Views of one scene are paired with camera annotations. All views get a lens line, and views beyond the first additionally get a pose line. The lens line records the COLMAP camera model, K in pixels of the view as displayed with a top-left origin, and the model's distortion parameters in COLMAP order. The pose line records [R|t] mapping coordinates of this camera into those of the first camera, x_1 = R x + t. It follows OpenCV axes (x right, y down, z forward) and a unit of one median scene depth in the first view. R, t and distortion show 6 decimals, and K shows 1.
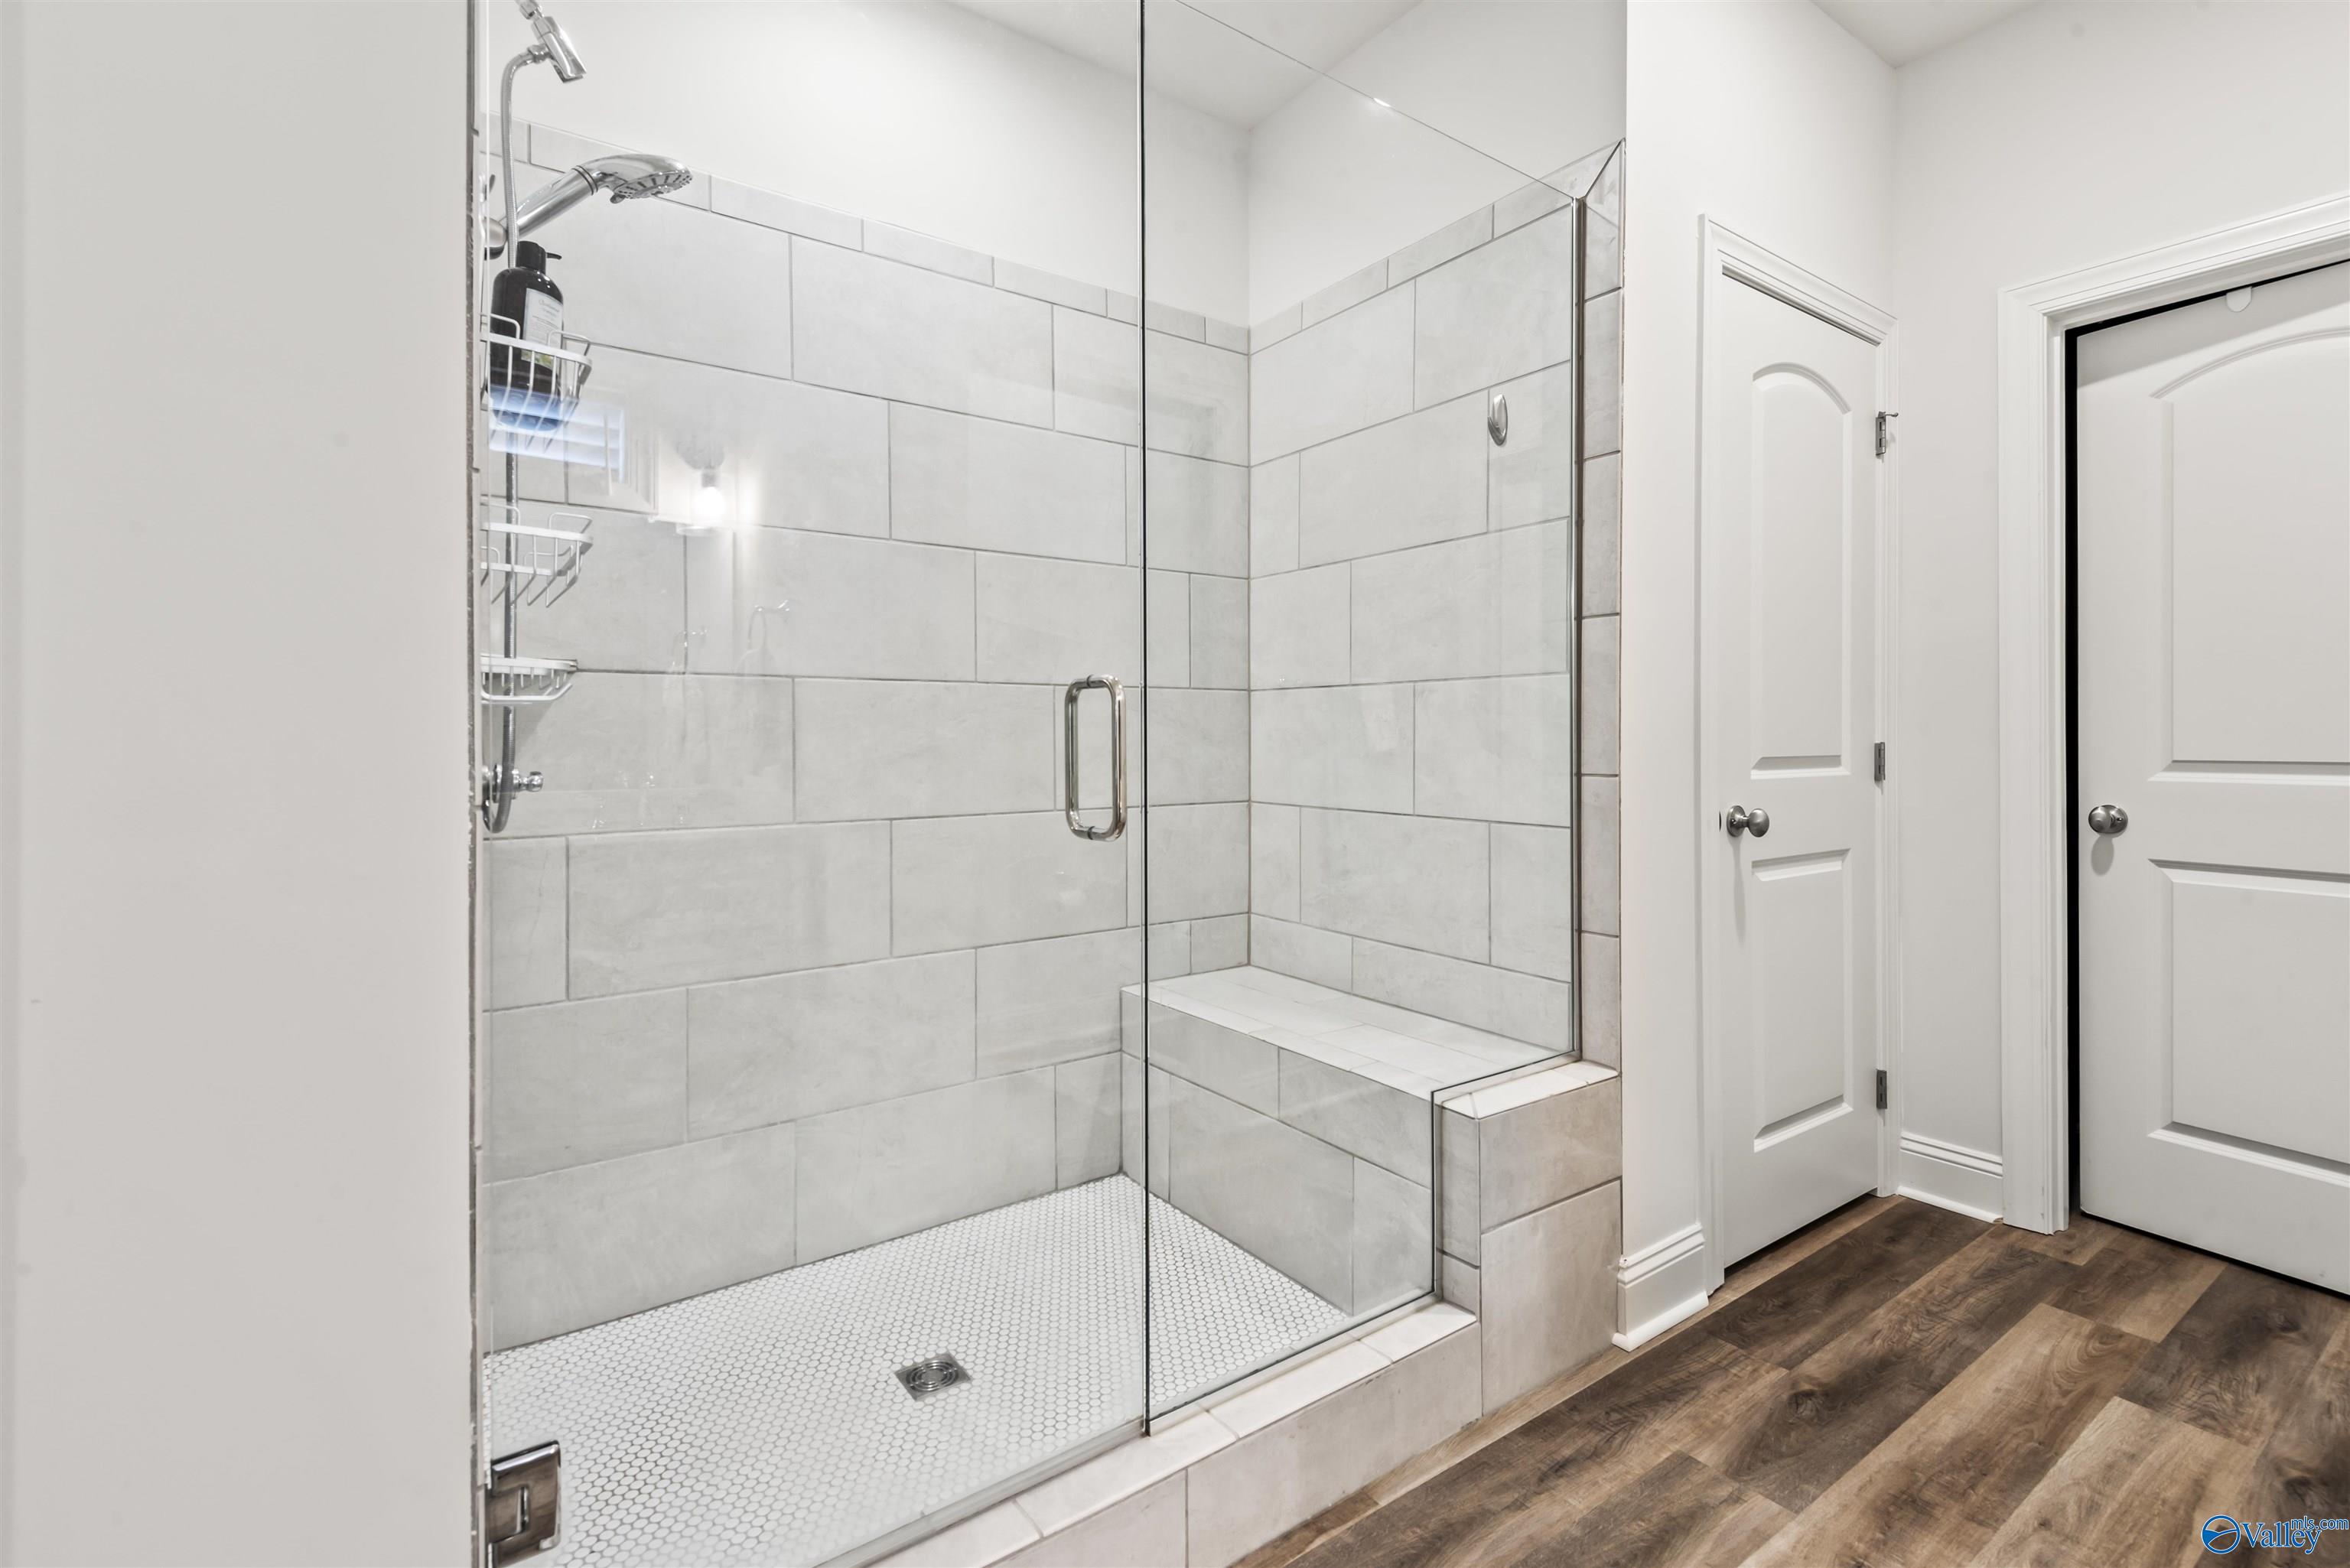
lens RADIAL K [[1079.6, 0, 1189.4], [0, 1079.6, 738.3], [0, 0, 1]] dist [0.023739, -0.011804]
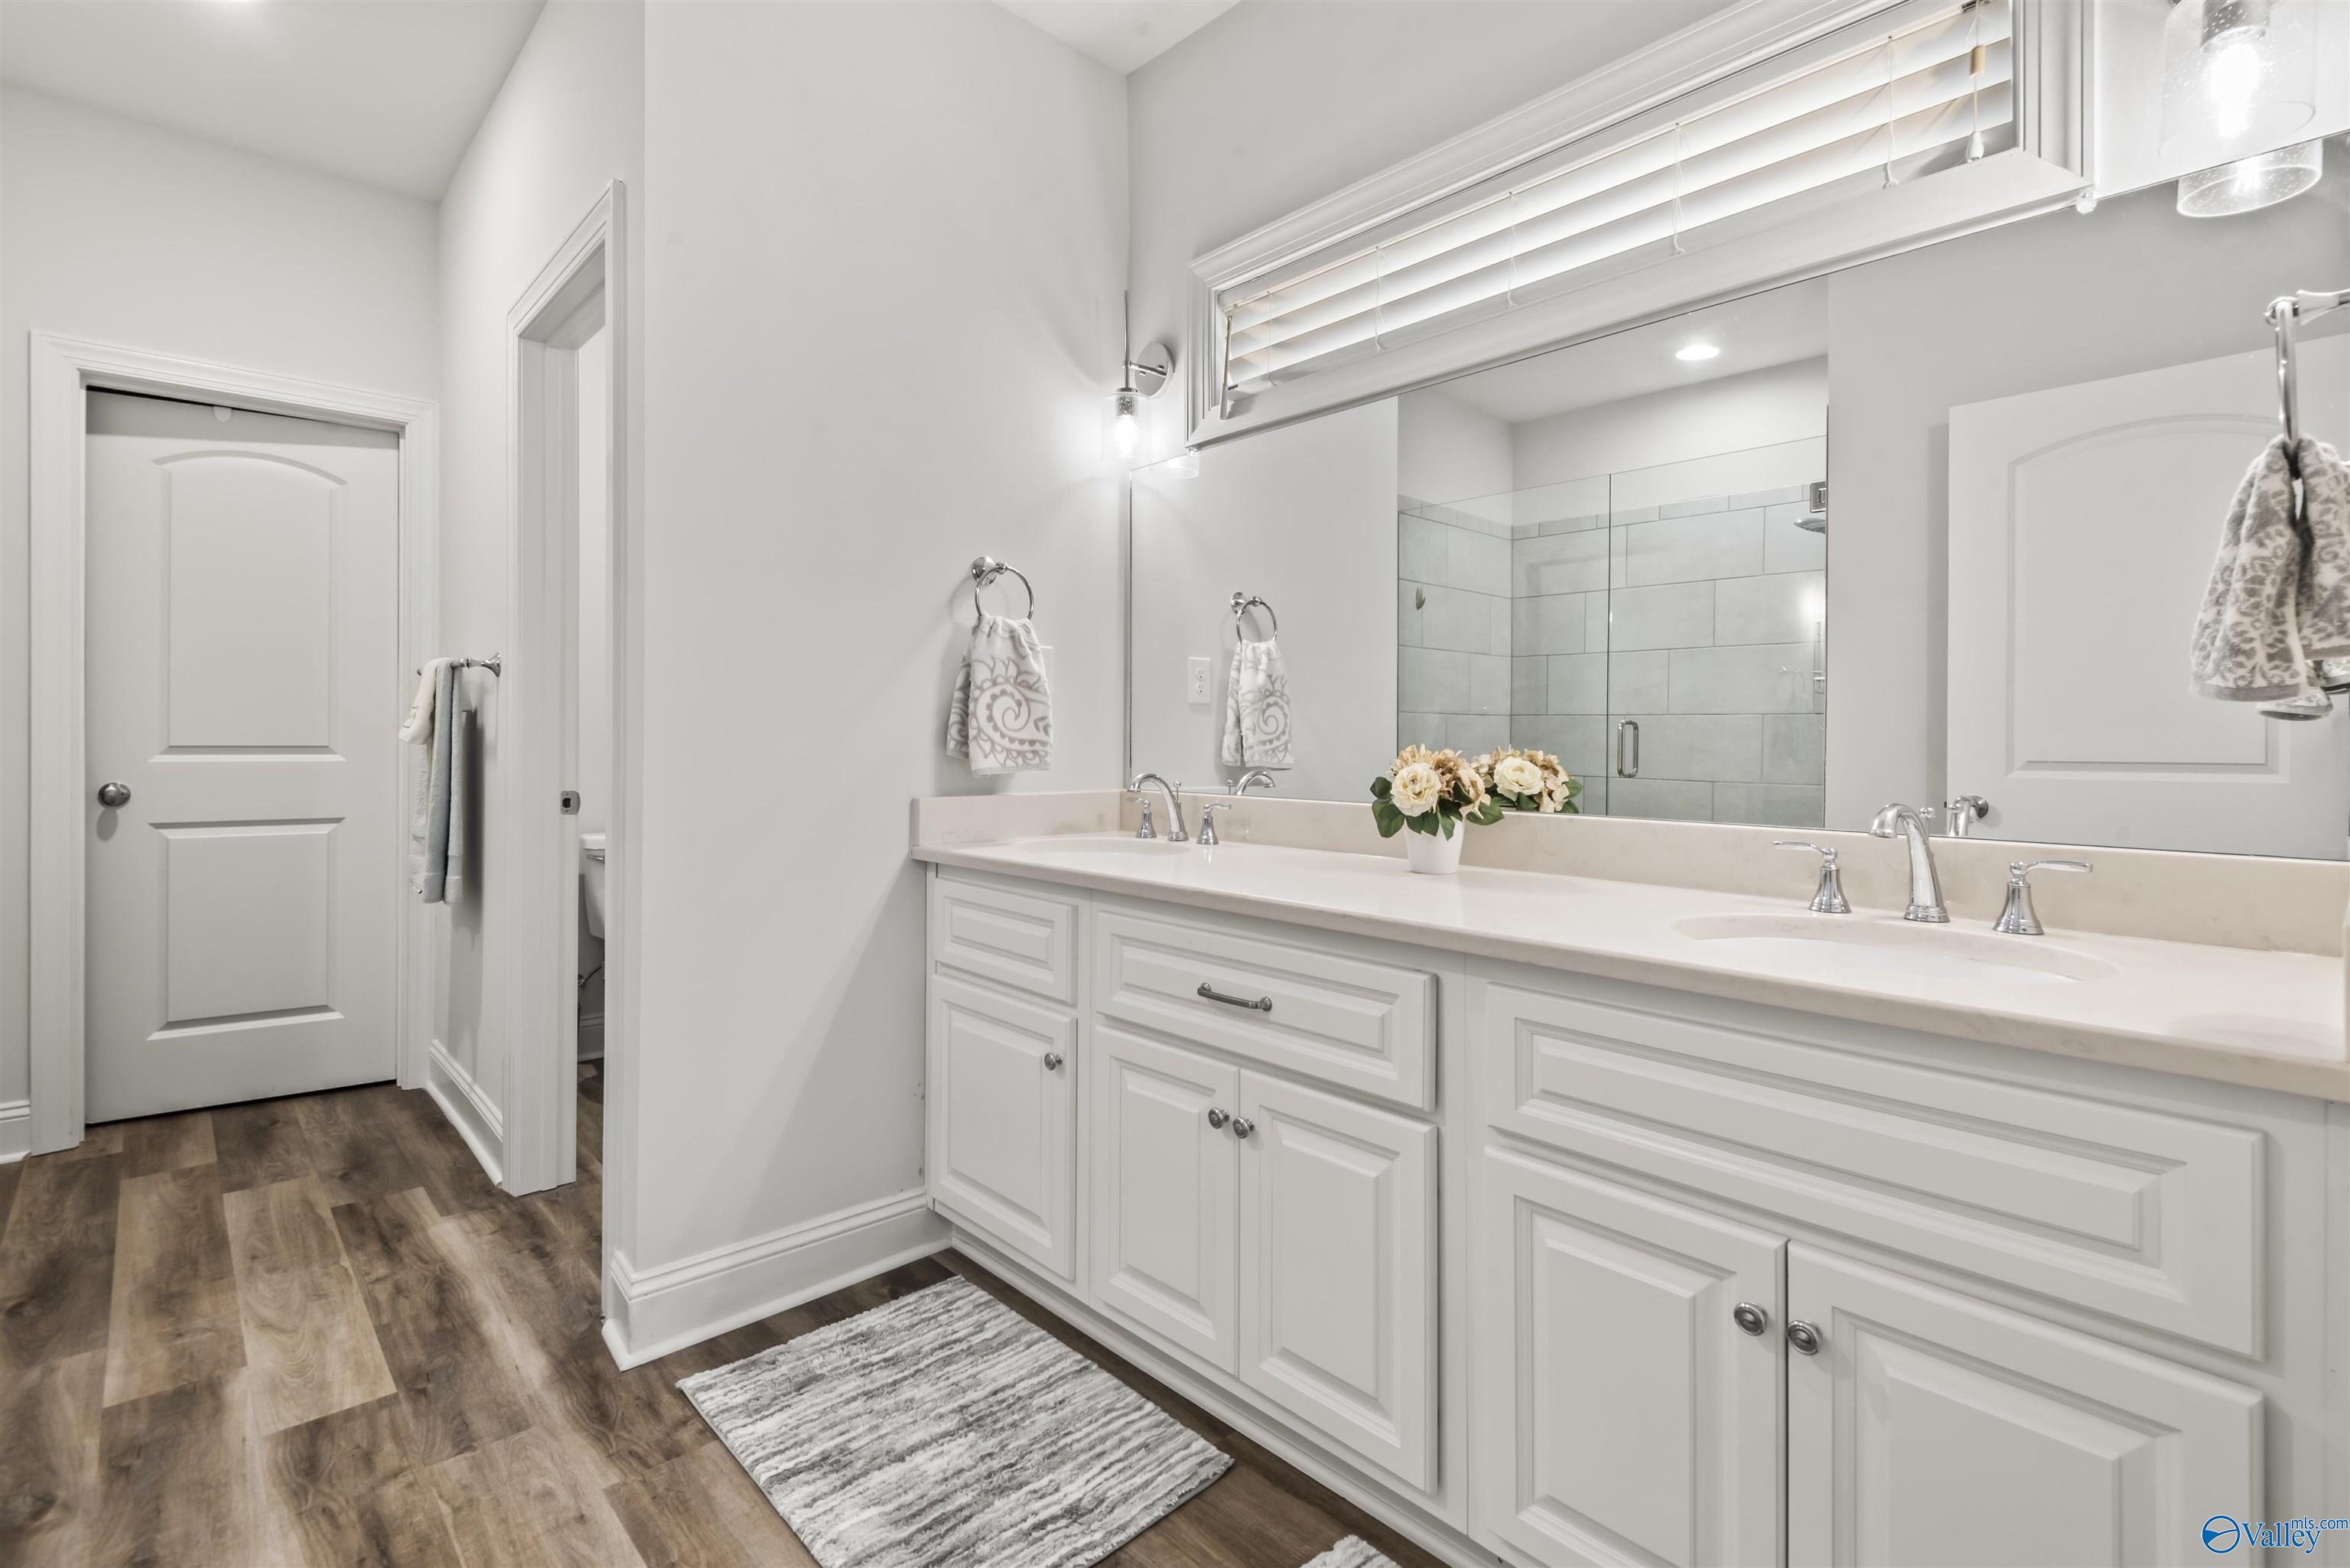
lens RADIAL K [[1079.6, 0, 1175.2], [0, 1079.6, 737.8], [0, 0, 1]] dist [0.023739, -0.011804]
pose [[-0.116606, -0.001018, 0.993178, -0.615242], [-0.006126, 0.999981, 0.000306, 0.003296], [-0.993159, -0.006049, -0.116610, -0.049647]]
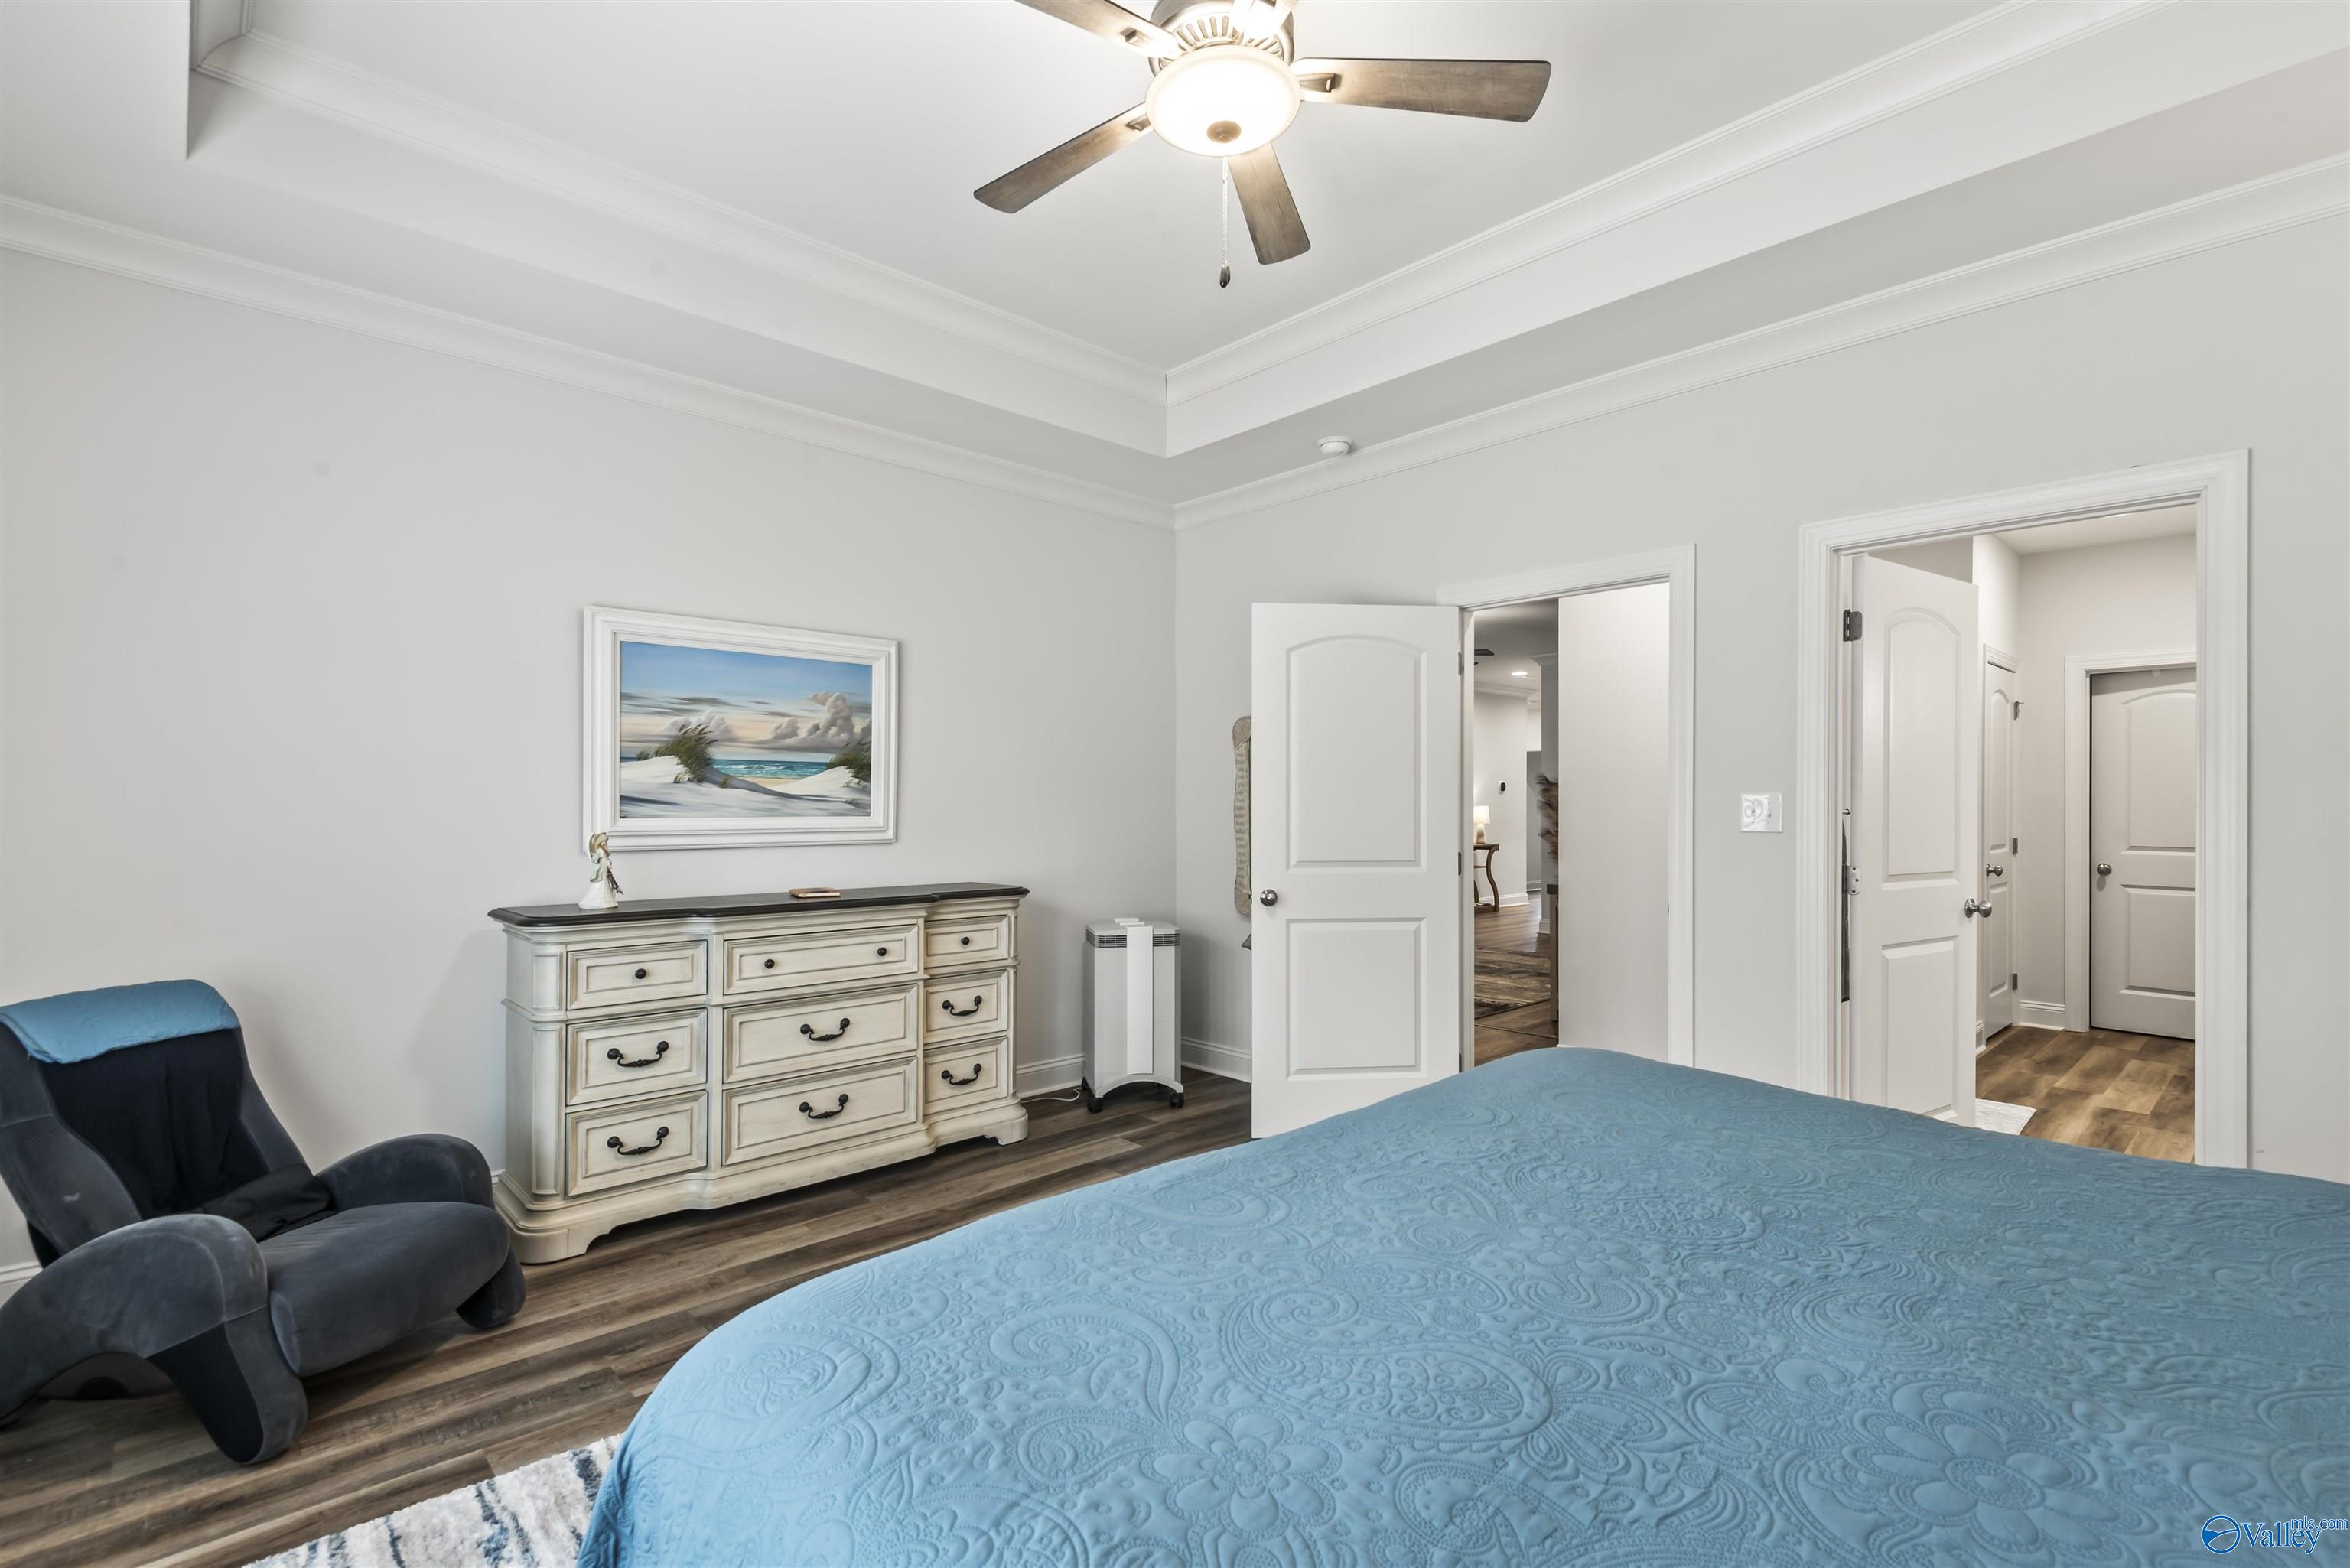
lens RADIAL K [[1079.6, 0, 1189.4], [0, 1079.6, 805.3], [0, 0, 1]] dist [0.023739, -0.011804]
pose [[0.992176, 0.004729, 0.124761, -1.854416], [-0.004782, 0.999989, 0.000123, -0.074602], [-0.124759, -0.000719, 0.992187, -1.460852]]
